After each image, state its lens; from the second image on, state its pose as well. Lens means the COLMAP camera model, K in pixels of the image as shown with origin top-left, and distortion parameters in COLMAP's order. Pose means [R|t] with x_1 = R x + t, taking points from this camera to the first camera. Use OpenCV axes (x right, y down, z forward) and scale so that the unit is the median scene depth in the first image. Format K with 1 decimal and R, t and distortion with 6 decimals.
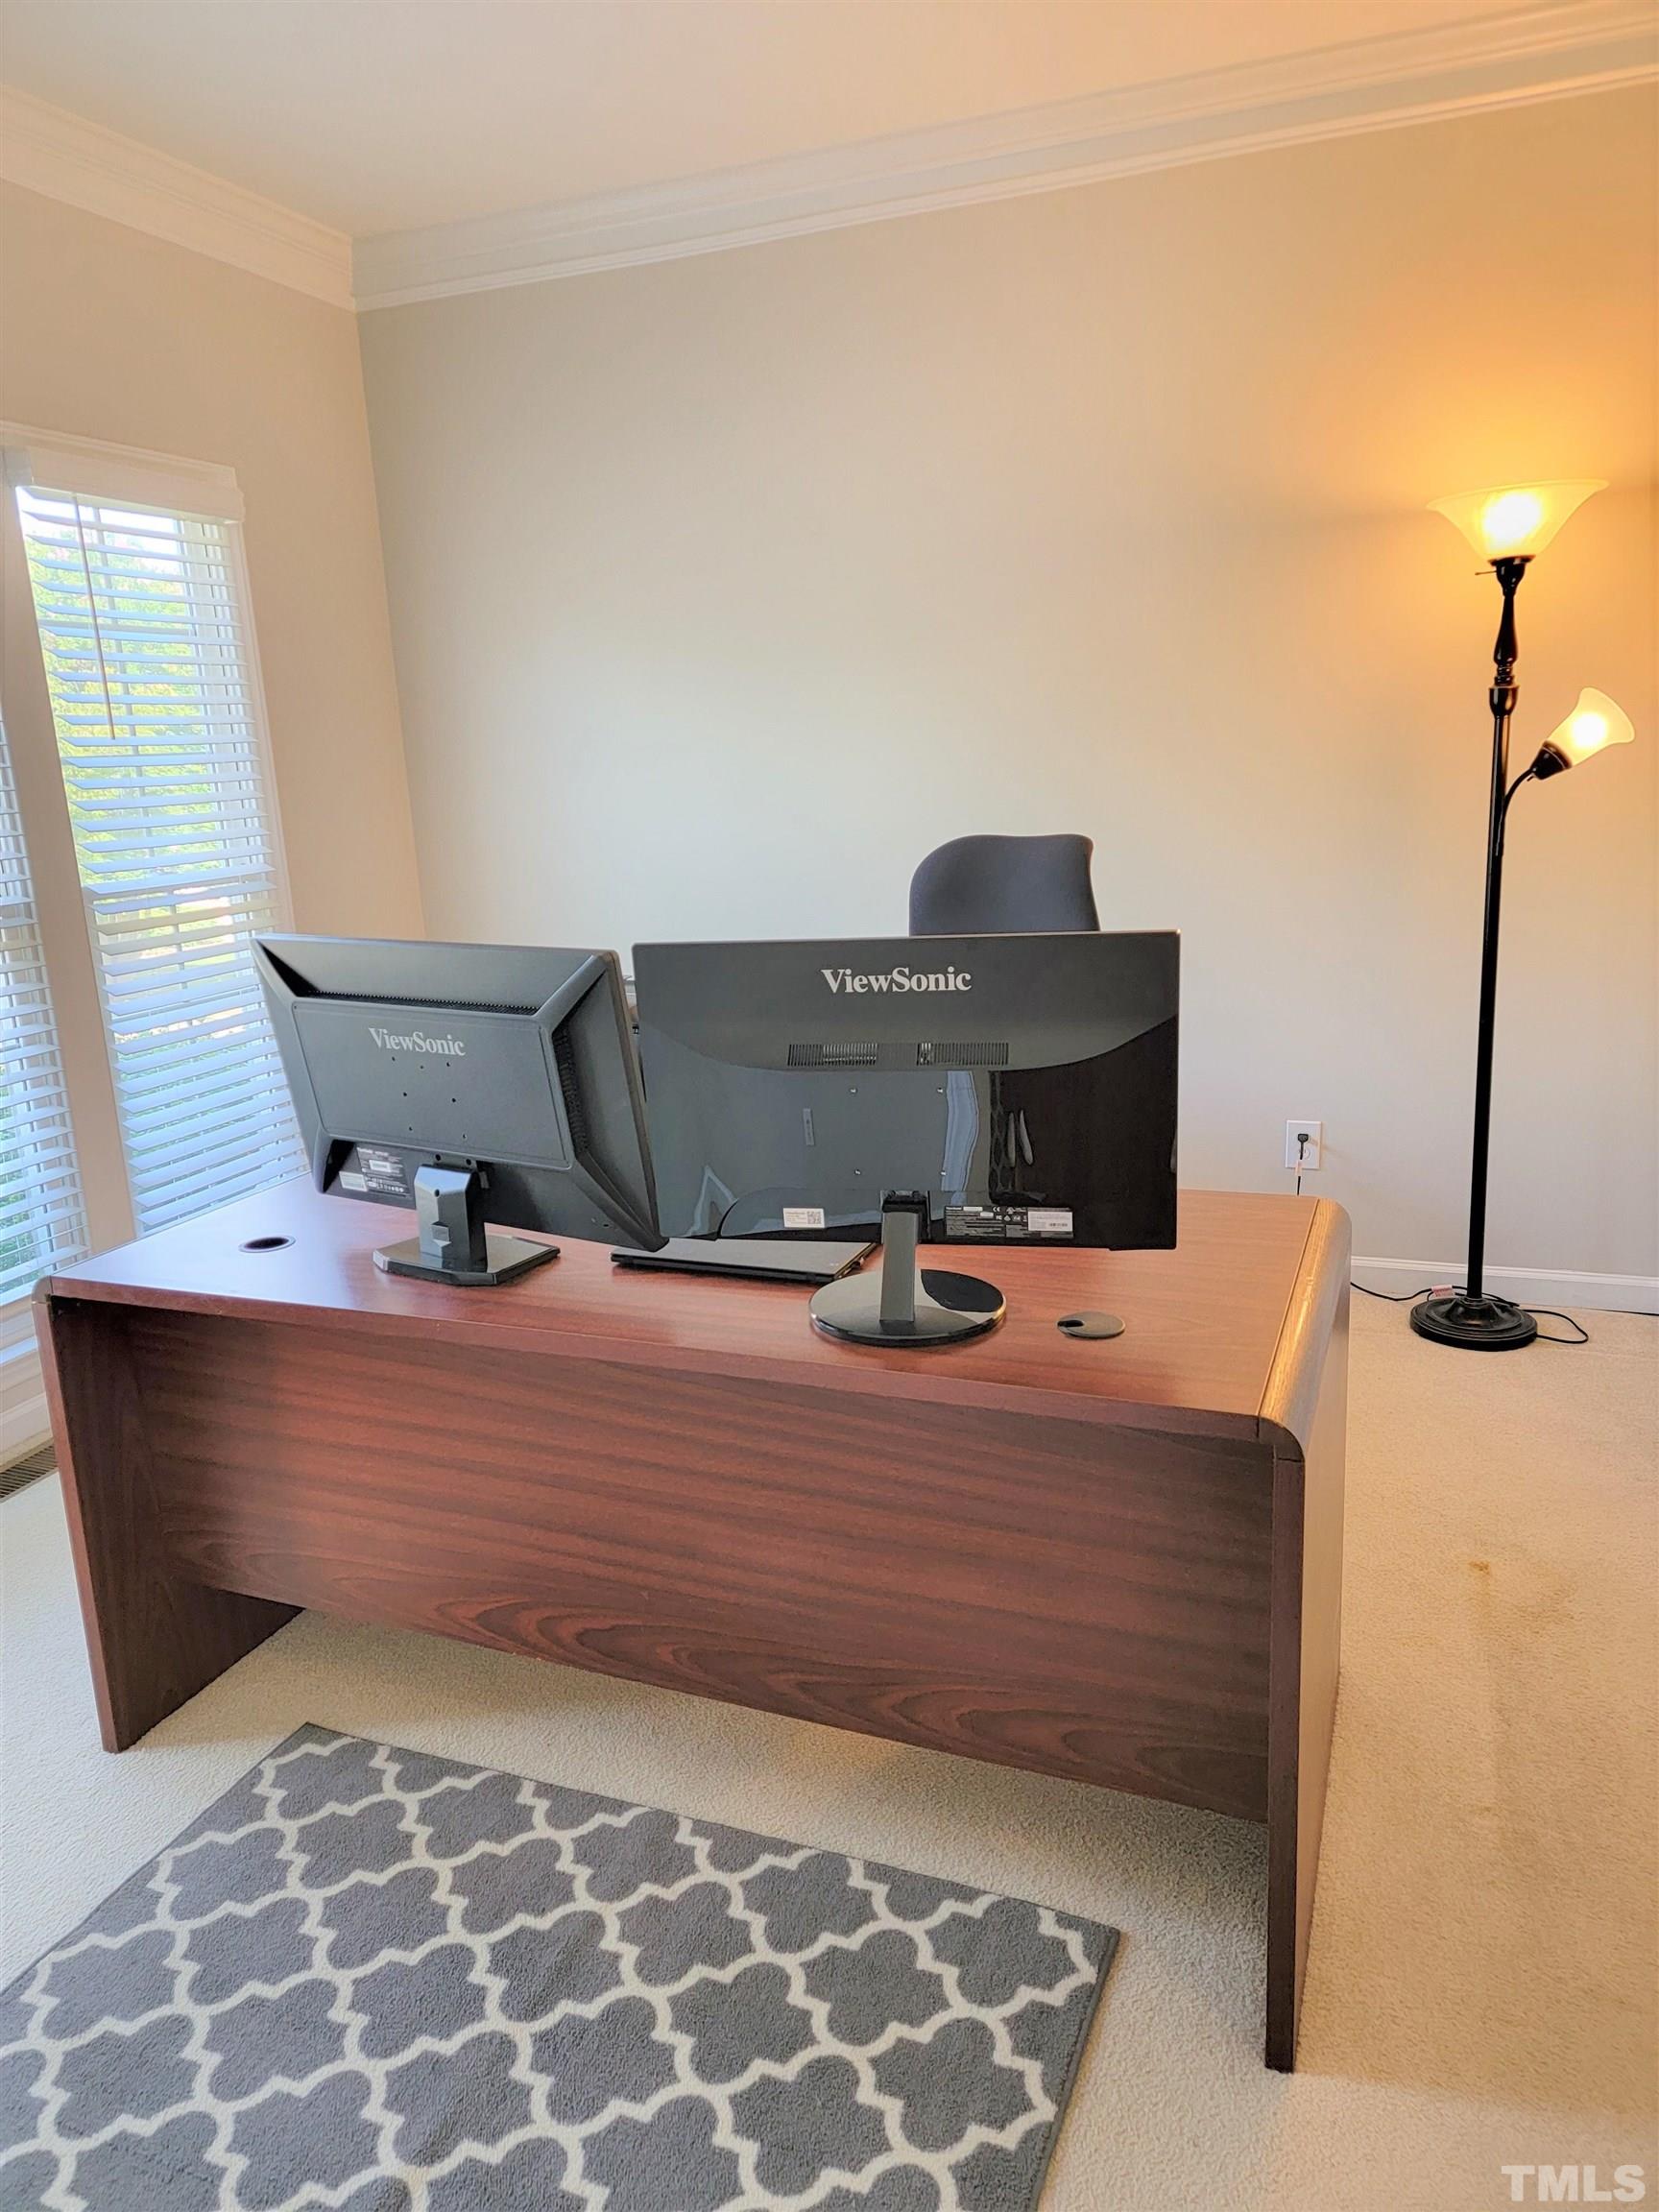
lens RADIAL K [[1523.8, 0, 816.2], [0, 1523.8, 1100.0], [0, 0, 1]] dist [0.084097, -0.061158]
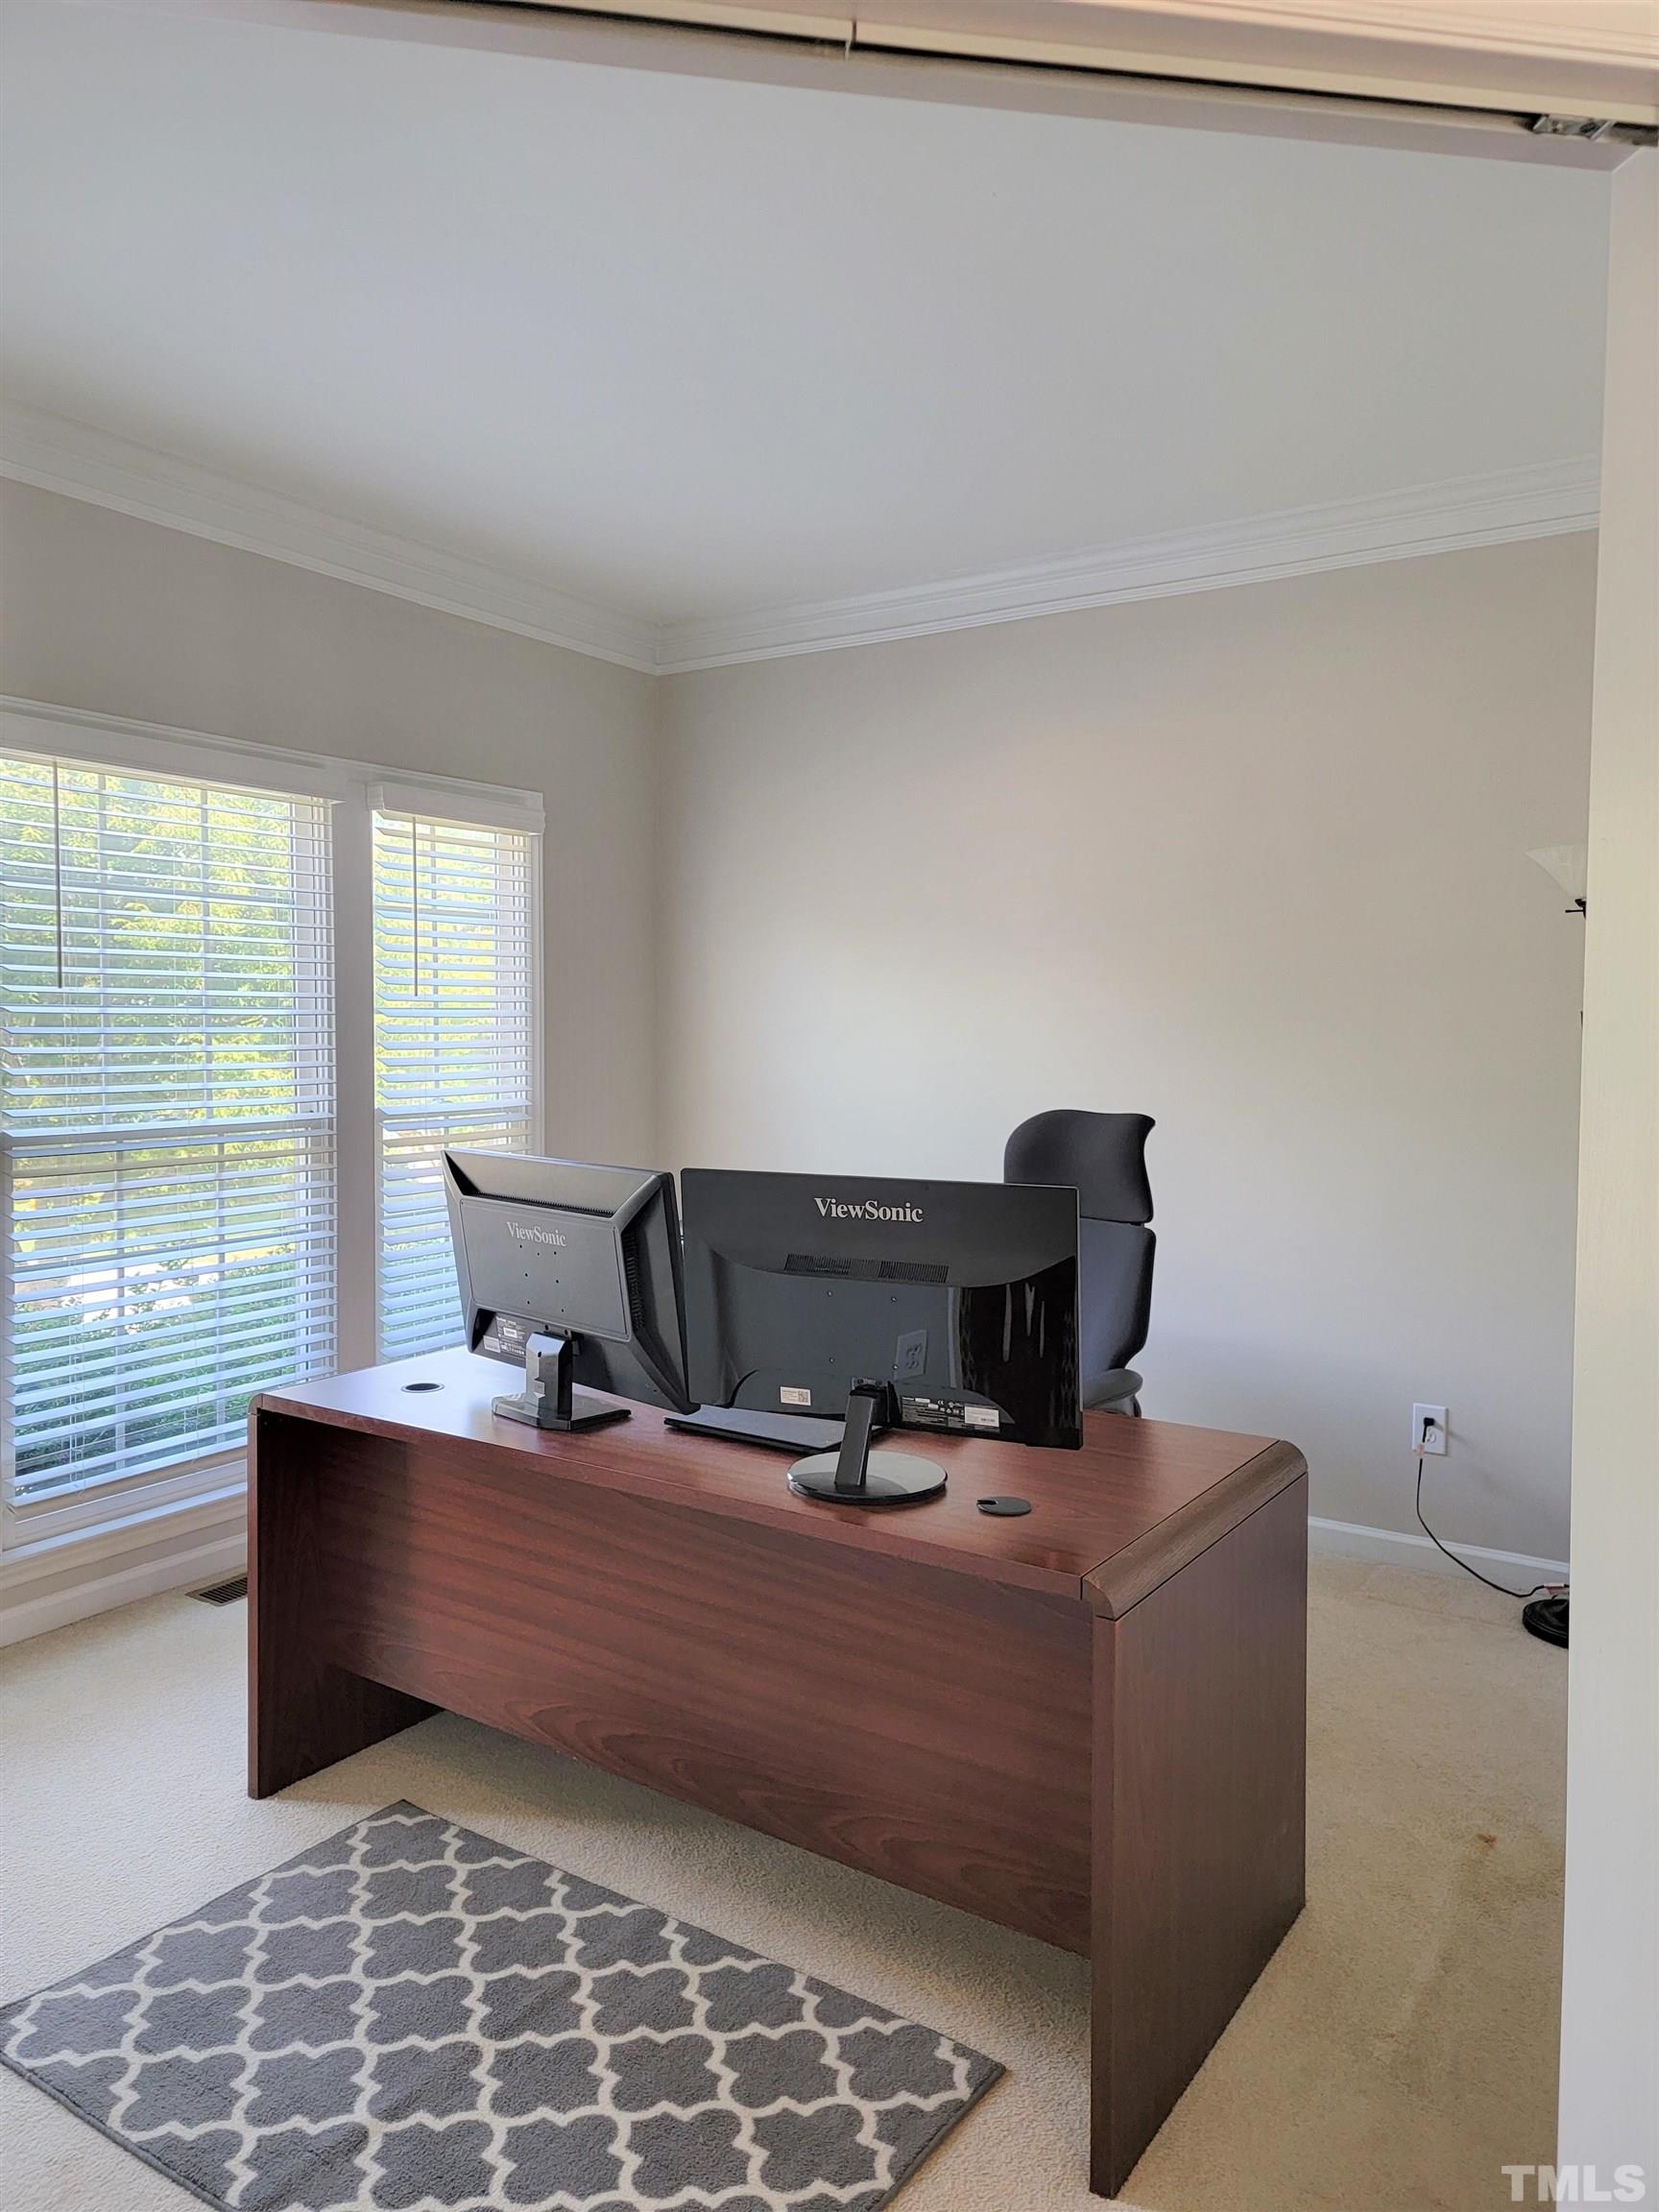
lens RADIAL K [[1523.8, 0, 832.3], [0, 1523.8, 1087.7], [0, 0, 1]] dist [0.084097, -0.061158]
pose [[0.977701, 0.060777, -0.201014, 0.237270], [-0.095570, 0.981109, -0.168200, 0.034167], [0.186994, 0.183660, 0.965040, -0.233458]]
